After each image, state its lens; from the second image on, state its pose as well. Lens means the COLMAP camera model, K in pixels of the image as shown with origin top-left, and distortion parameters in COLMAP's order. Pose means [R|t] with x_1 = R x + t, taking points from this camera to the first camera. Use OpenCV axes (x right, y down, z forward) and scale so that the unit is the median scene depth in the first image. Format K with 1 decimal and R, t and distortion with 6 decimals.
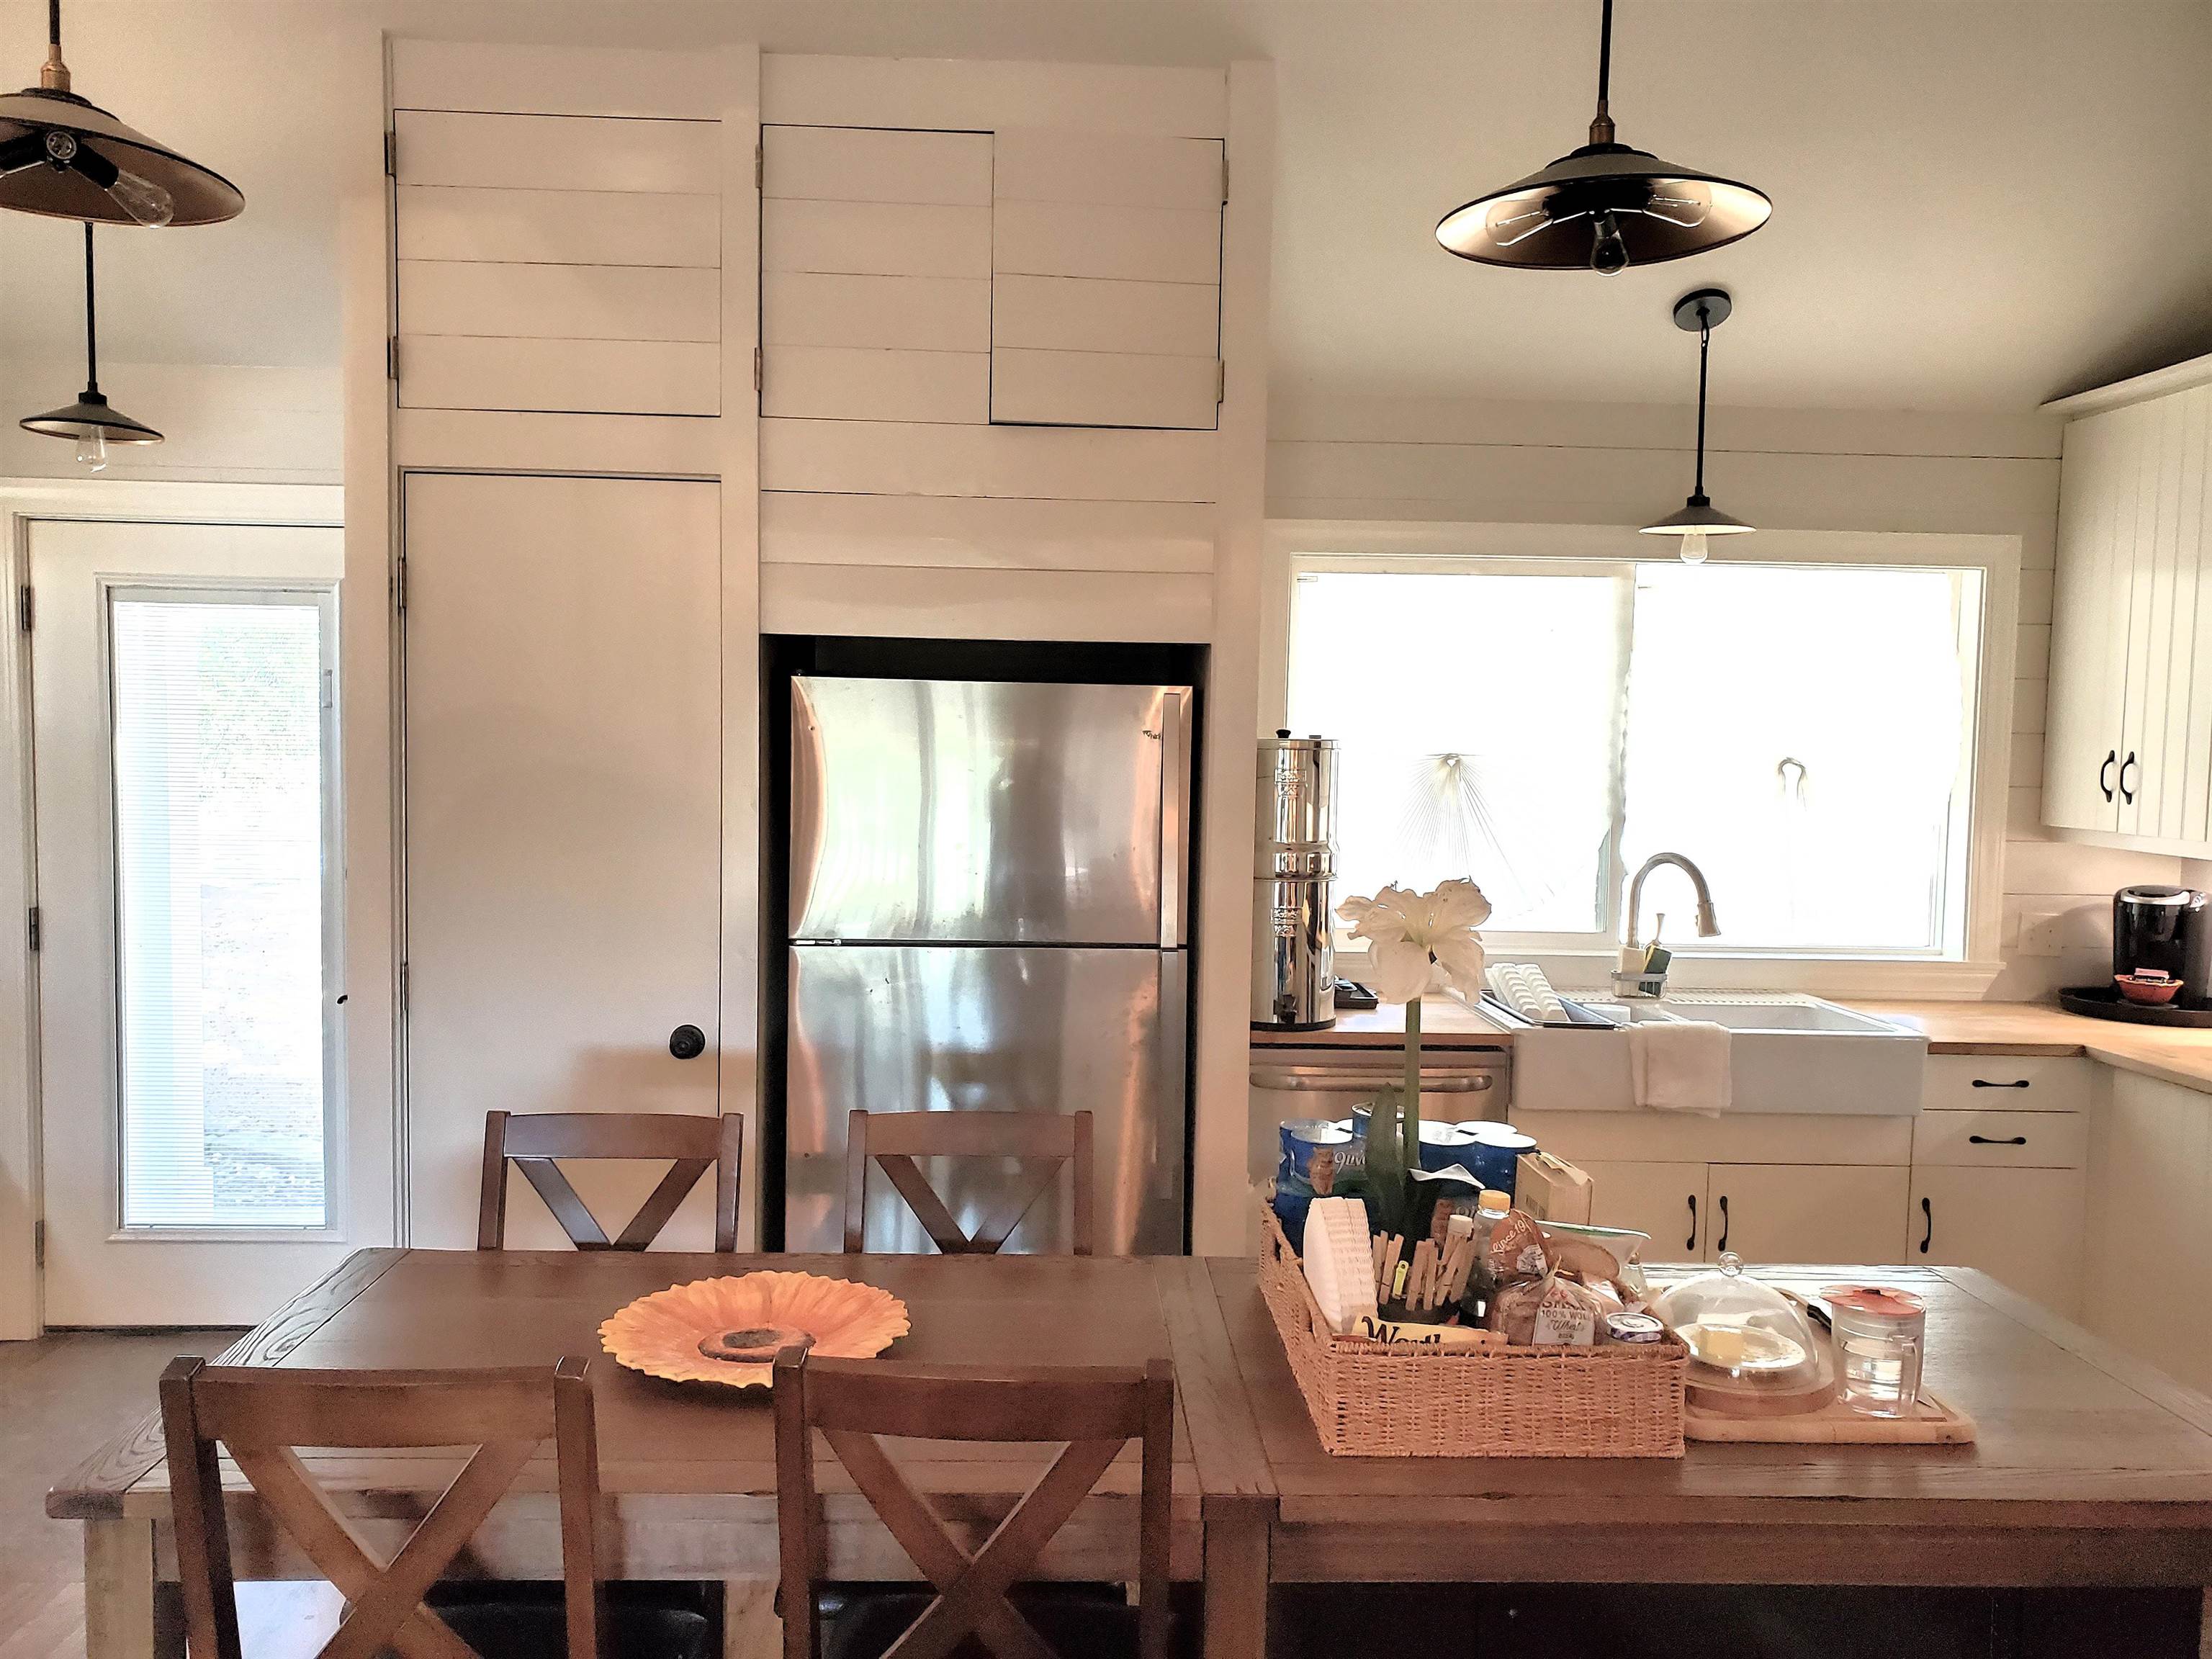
lens RADIAL K [[1707.0, 0, 1084.4], [0, 1707.0, 846.2], [0, 0, 1]] dist [0.020061, -0.003961]
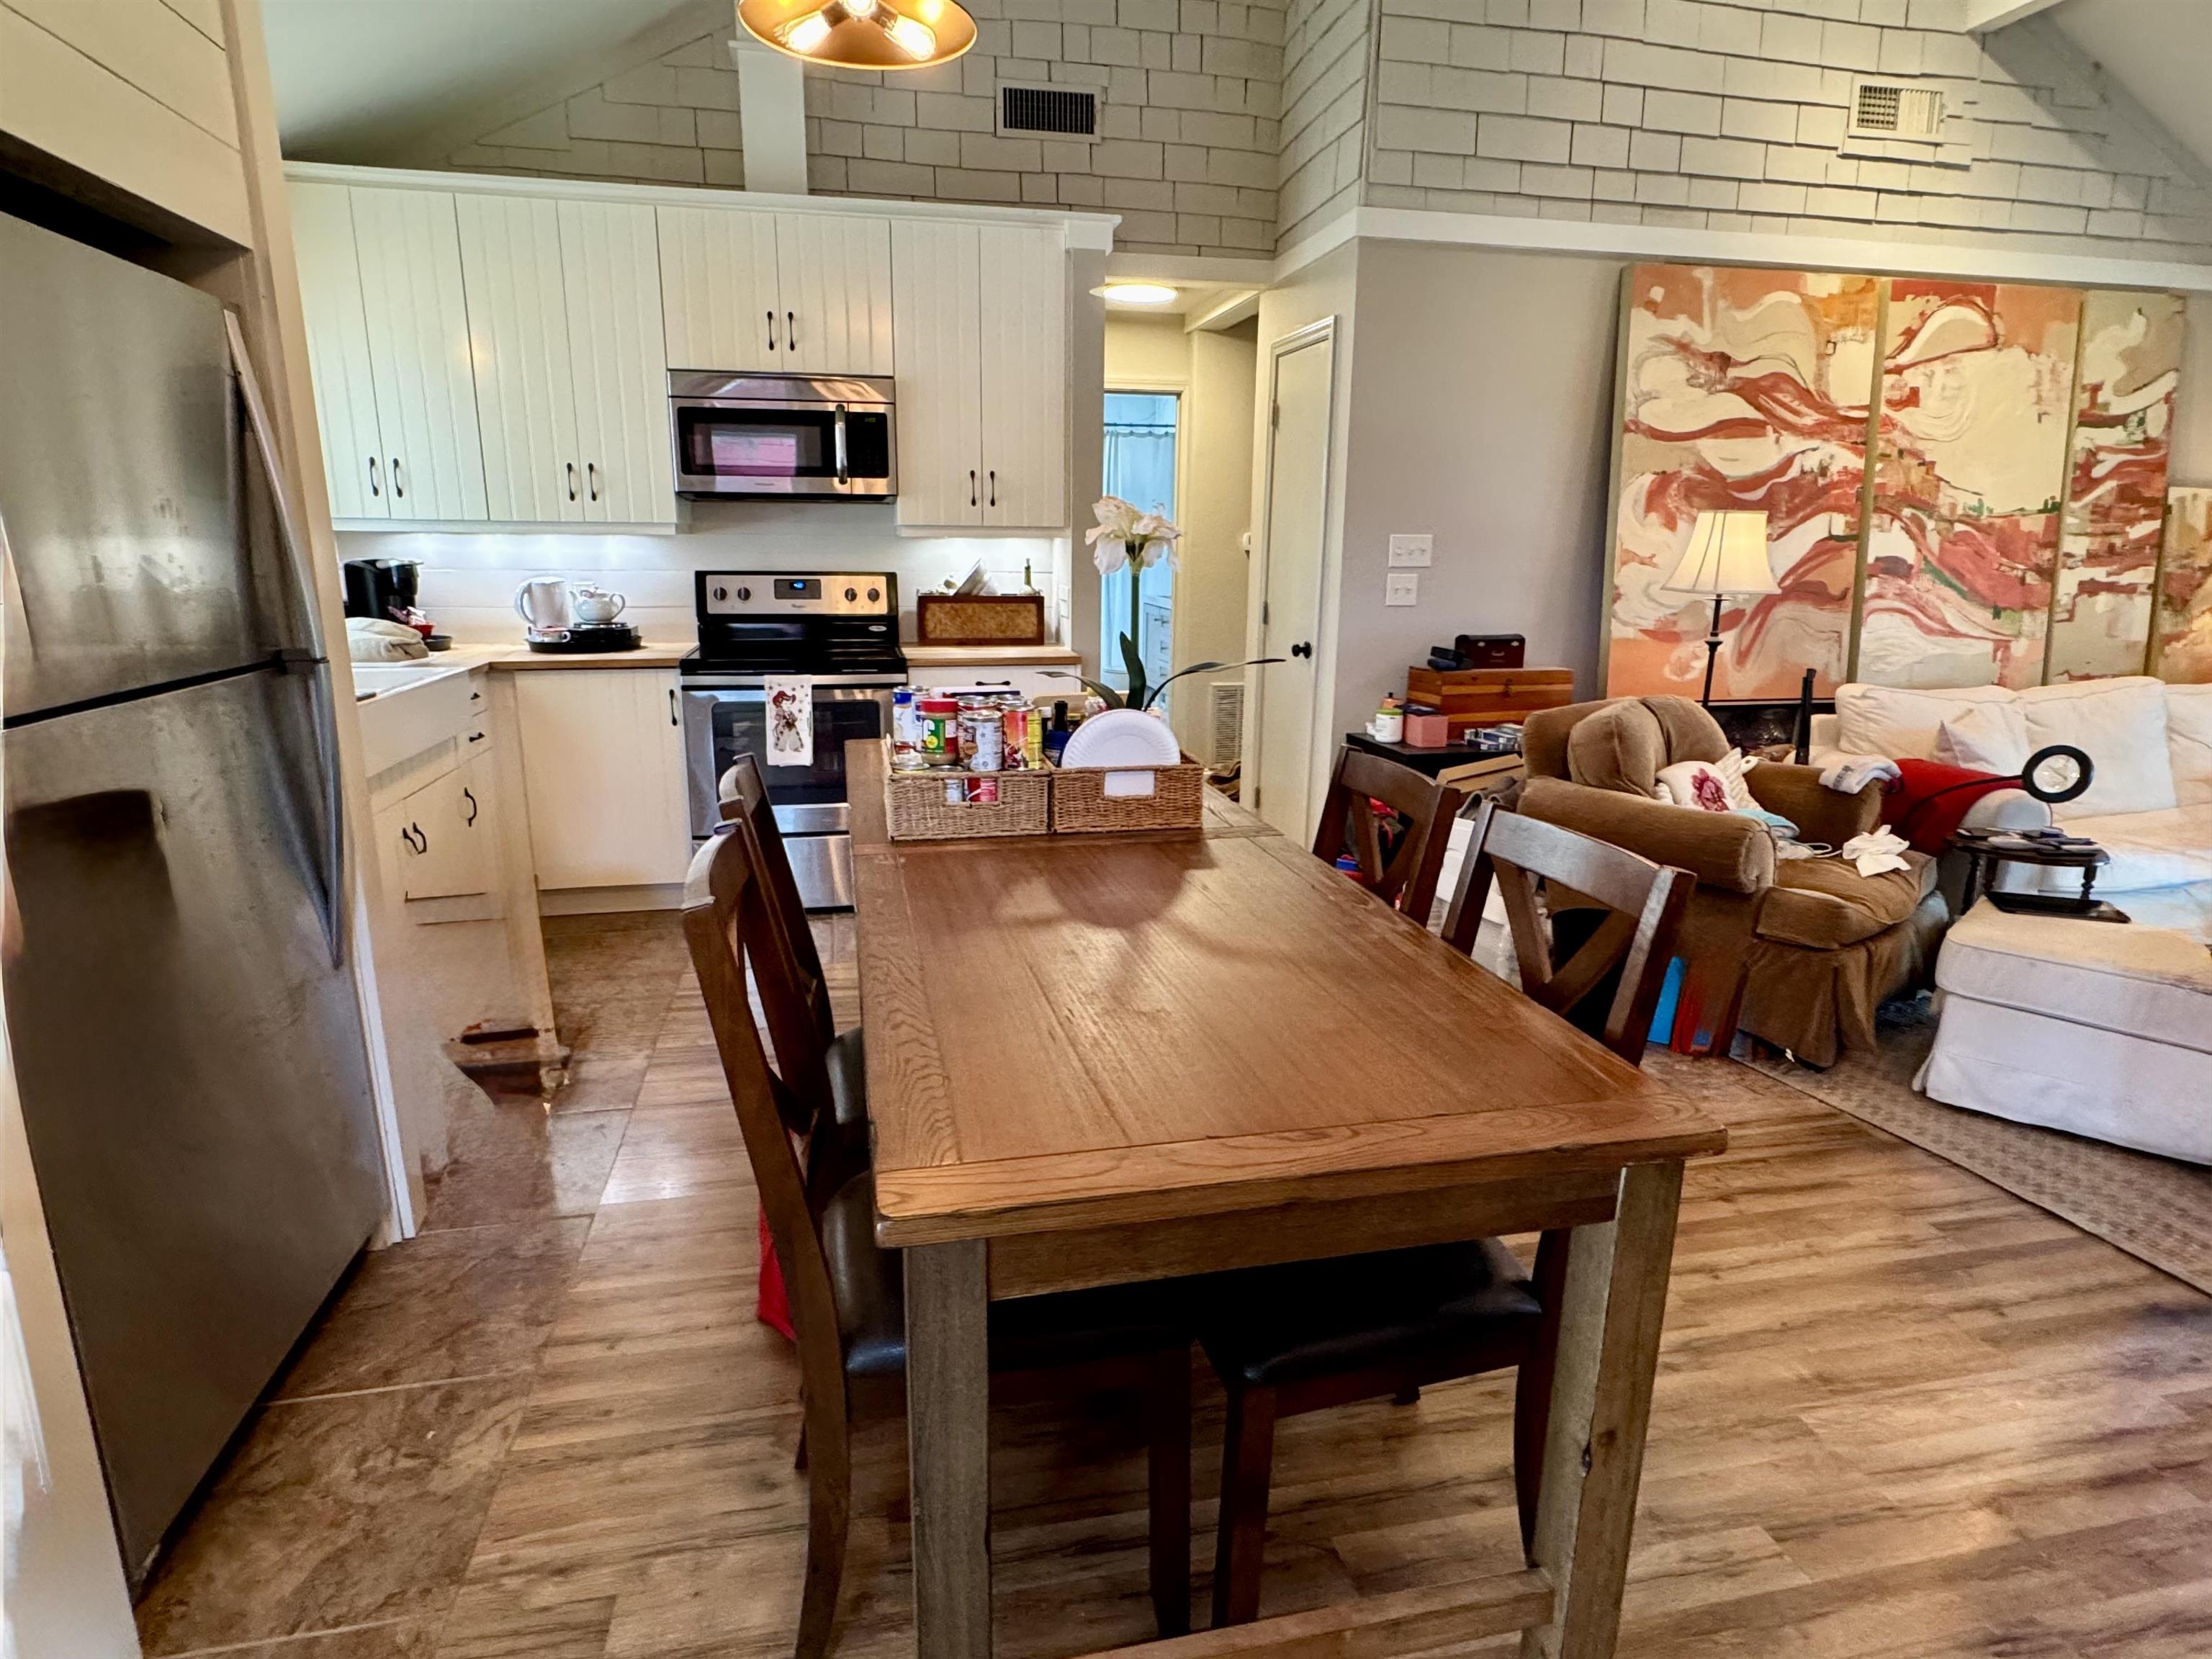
lens RADIAL K [[1190.1, 0, 1098.0], [0, 1190.1, 824.7], [0, 0, 1]] dist [0.001726, -0.000212]
pose [[-0.165974, -0.249379, 0.954077, -0.466216], [0.057505, 0.963402, 0.261820, 0.011288], [-0.984452, 0.098319, -0.145559, 0.583167]]
